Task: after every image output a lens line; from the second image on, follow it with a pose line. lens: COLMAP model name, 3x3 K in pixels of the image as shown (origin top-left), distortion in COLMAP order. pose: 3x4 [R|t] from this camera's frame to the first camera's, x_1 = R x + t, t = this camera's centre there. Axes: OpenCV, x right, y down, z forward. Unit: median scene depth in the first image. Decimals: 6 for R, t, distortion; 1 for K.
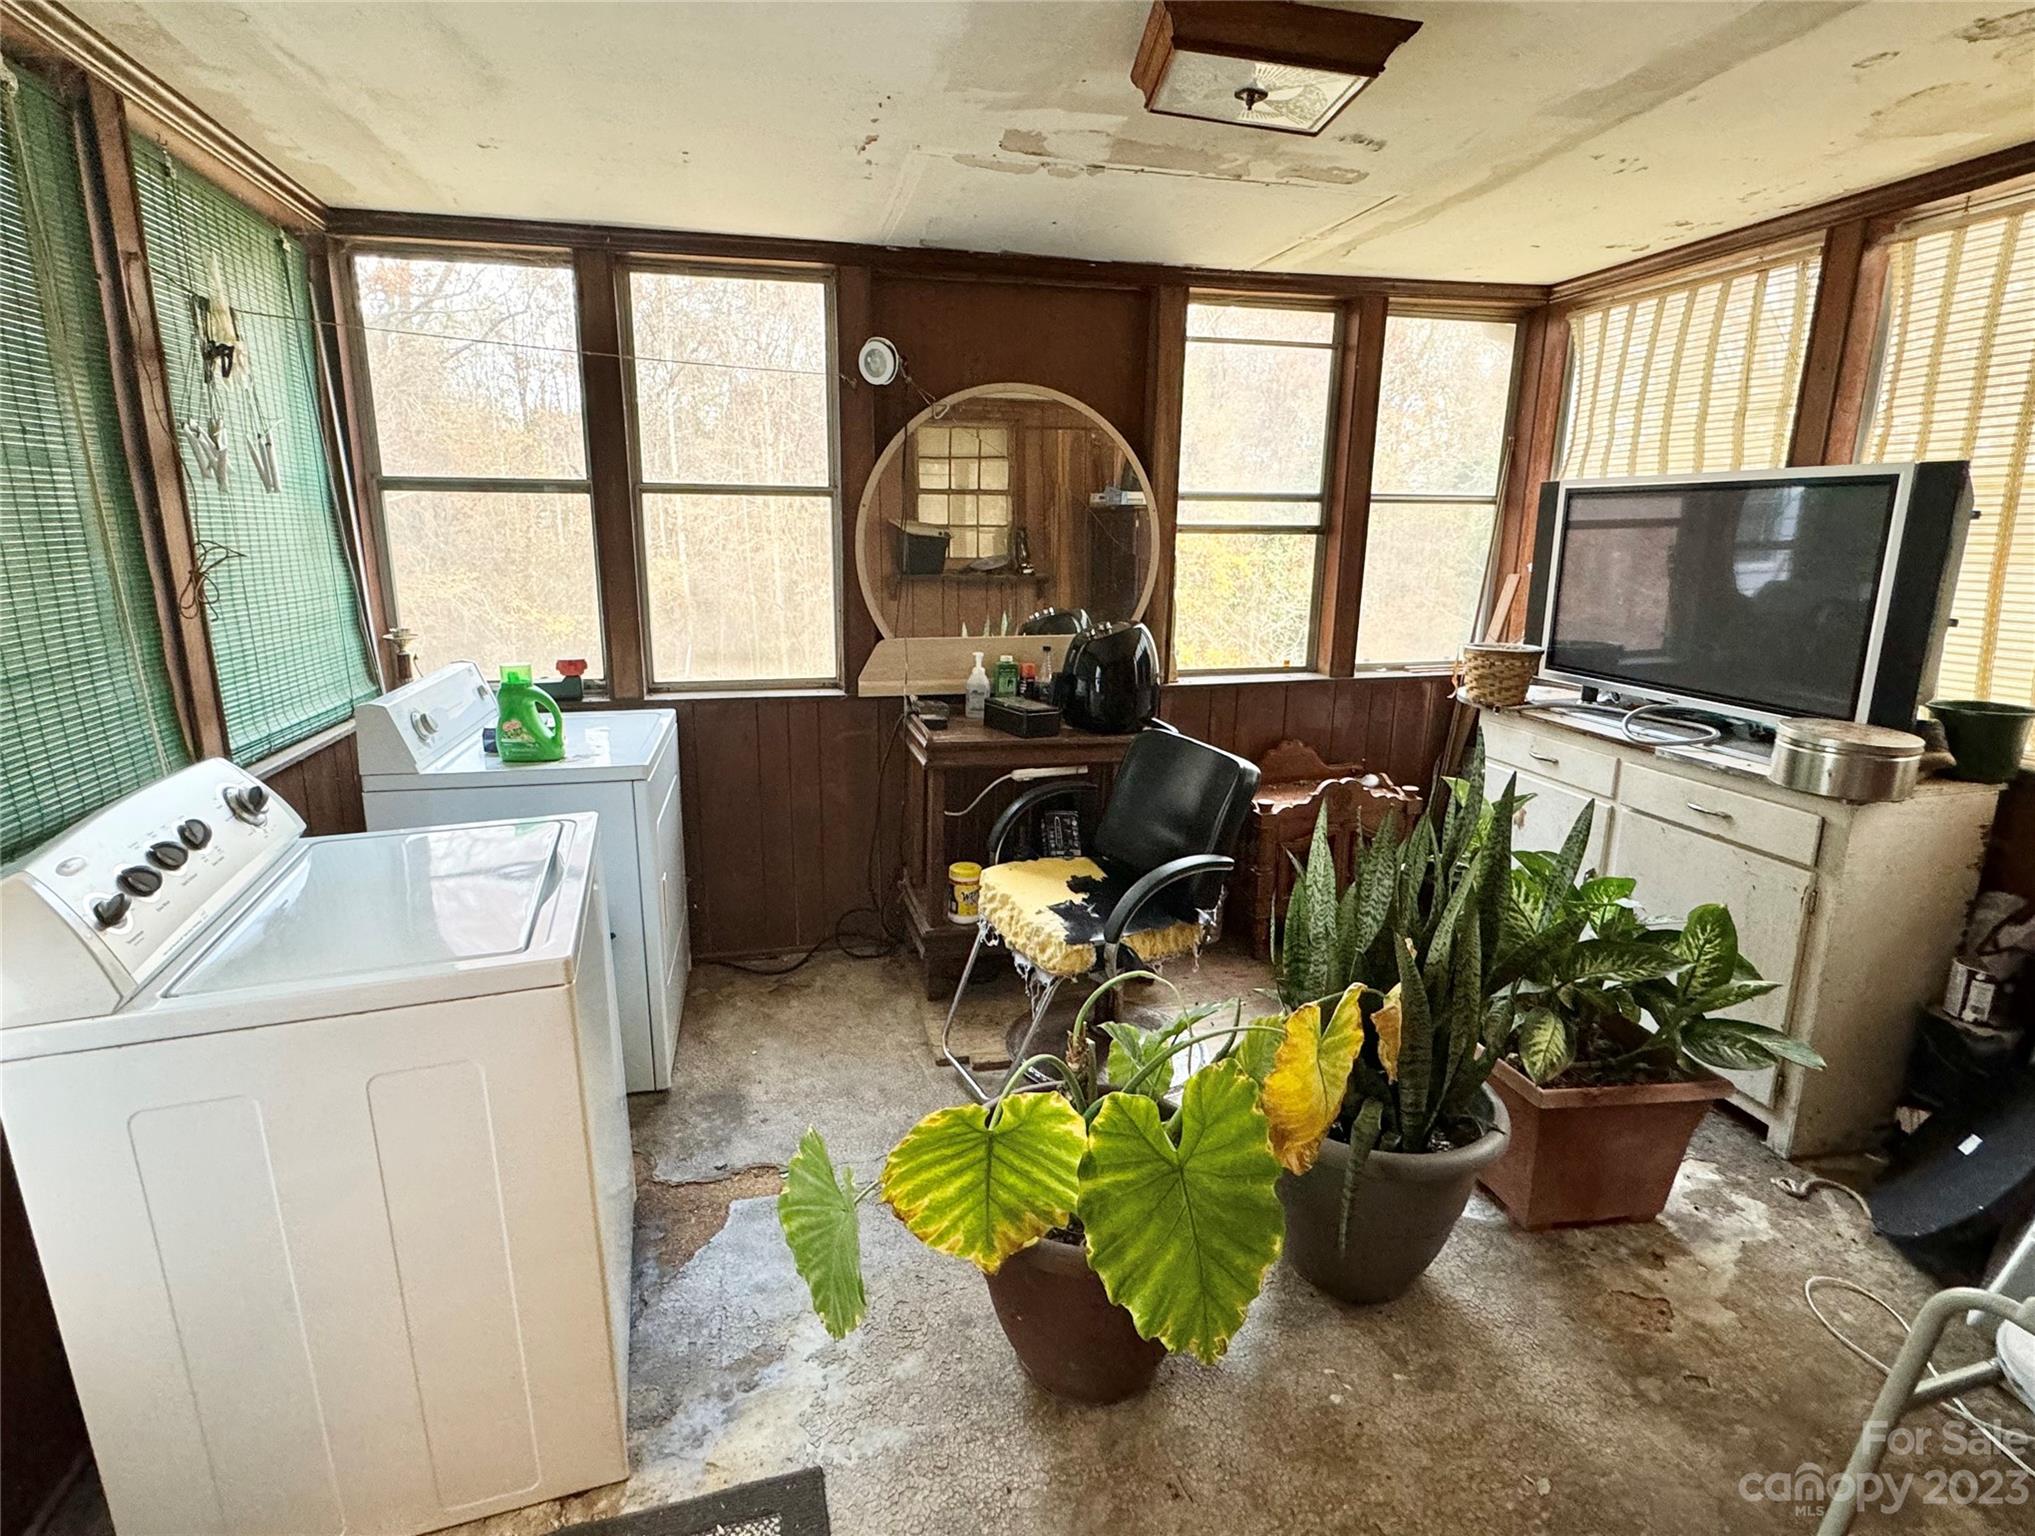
lens RADIAL K [[1010.1, 0, 1017.5], [0, 1010.1, 768.0], [0, 0, 1]] dist [0.000252, -0.000734]
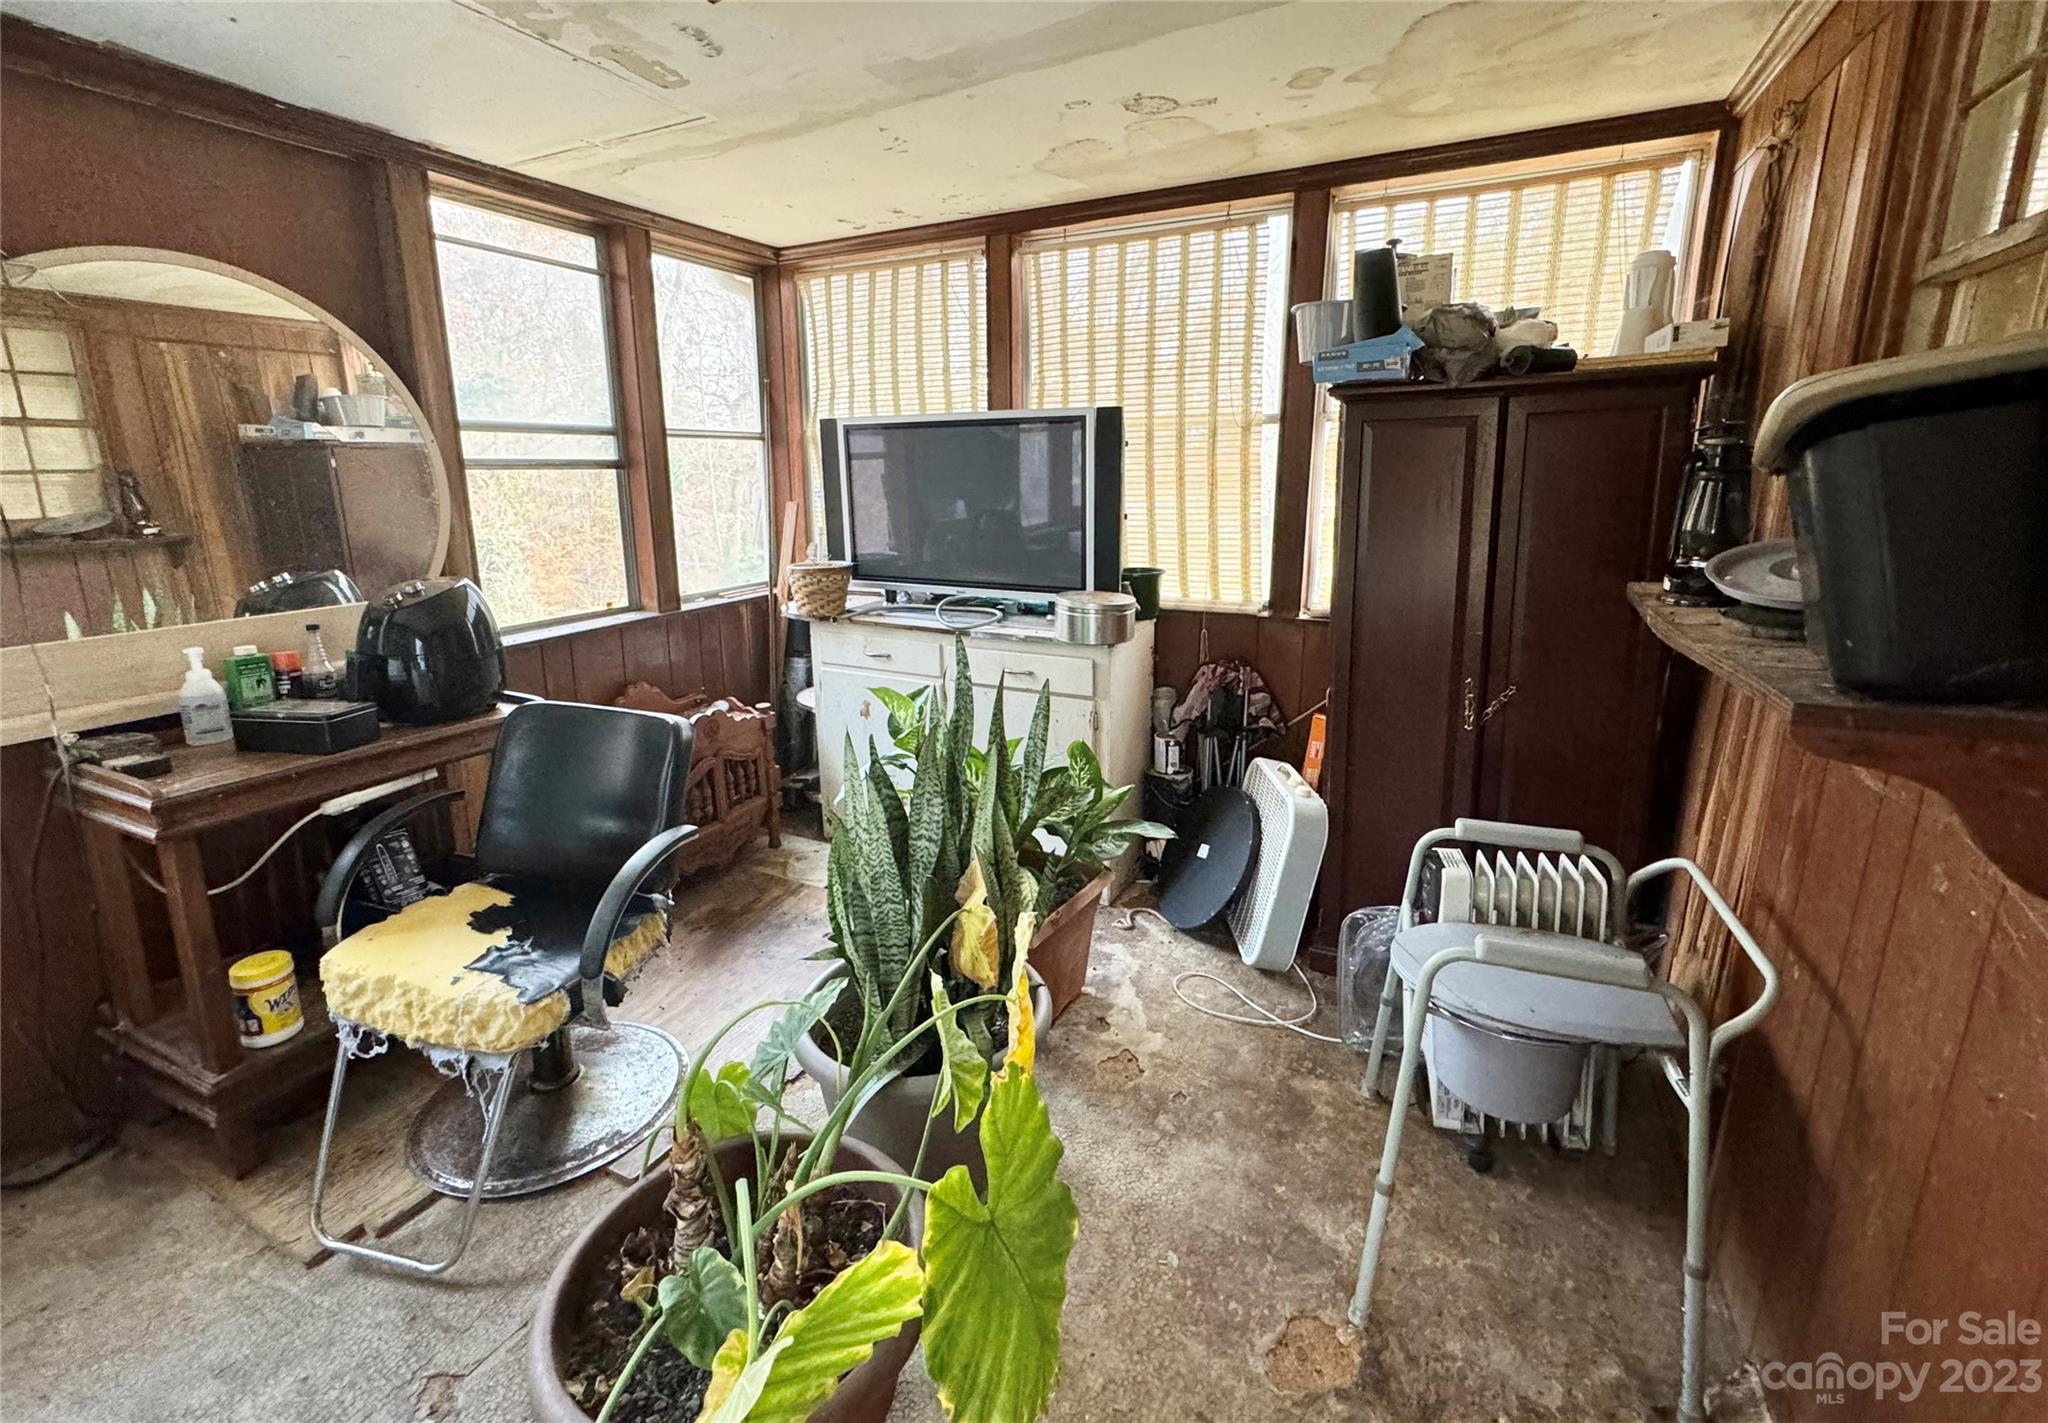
lens RADIAL K [[865.2, 0, 1025.0], [0, 865.2, 662.0], [0, 0, 1]] dist [-0.000908, 0.000209]
pose [[0.642871, -0.180895, 0.744307, -0.117041], [0.194910, 0.978361, 0.069433, -0.039017], [-0.740761, 0.100436, 0.664218, 0.216609]]
